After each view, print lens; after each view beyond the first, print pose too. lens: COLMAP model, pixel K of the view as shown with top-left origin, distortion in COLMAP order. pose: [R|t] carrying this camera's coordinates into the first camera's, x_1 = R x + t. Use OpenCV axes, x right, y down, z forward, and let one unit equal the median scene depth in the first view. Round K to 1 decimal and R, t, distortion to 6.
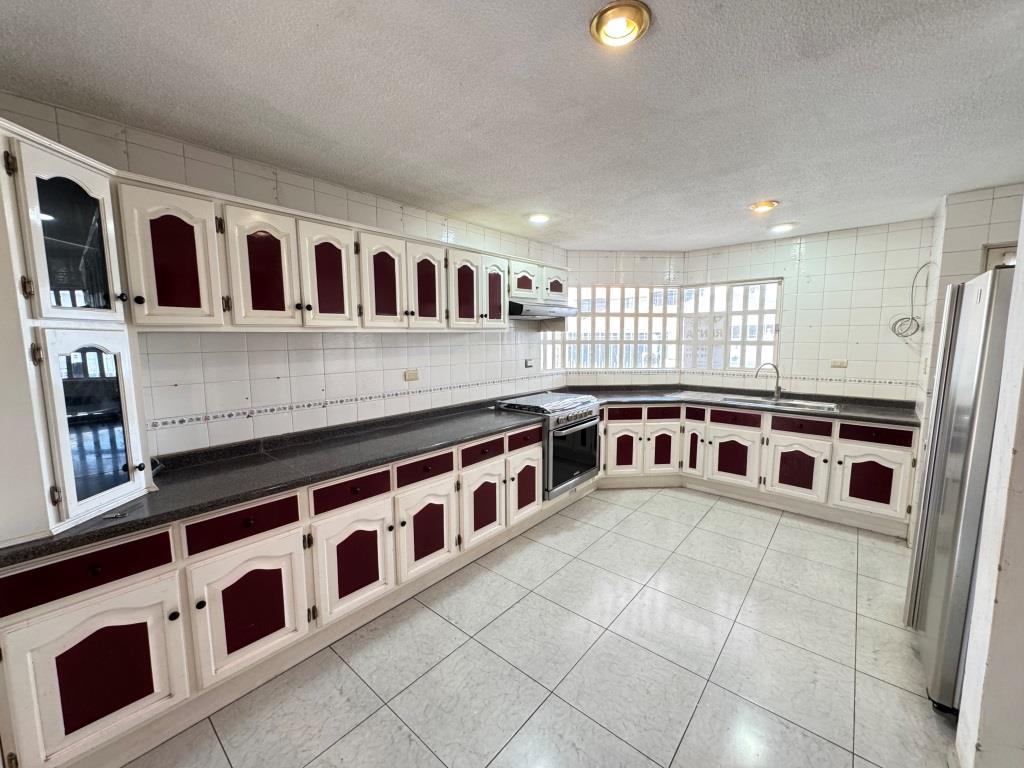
lens RADIAL K [[405.7, 0, 508.8], [0, 405.7, 380.9], [0, 0, 1]] dist [-0.004601, -0.000279]
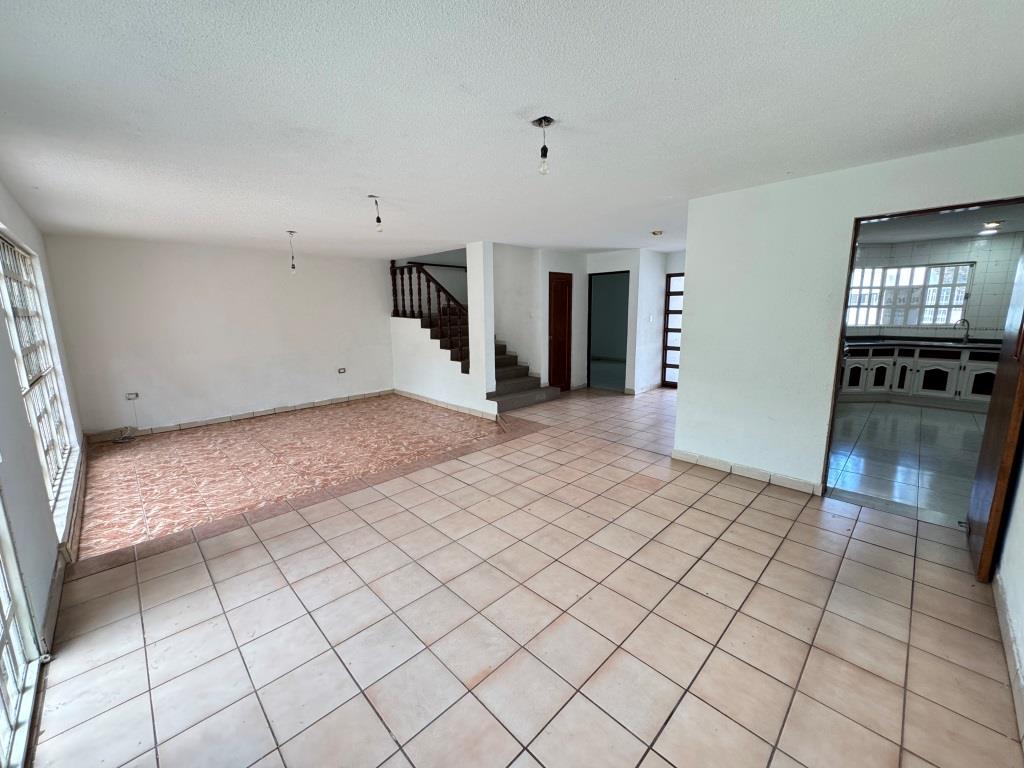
lens RADIAL K [[405.7, 0, 510.1], [0, 405.7, 382.7], [0, 0, 1]] dist [-0.004601, -0.000279]
pose [[0.995951, 0.010307, -0.089307, -0.882327], [-0.004244, 0.997688, 0.067822, 0.094761], [0.089800, -0.067169, 0.993692, -0.653734]]
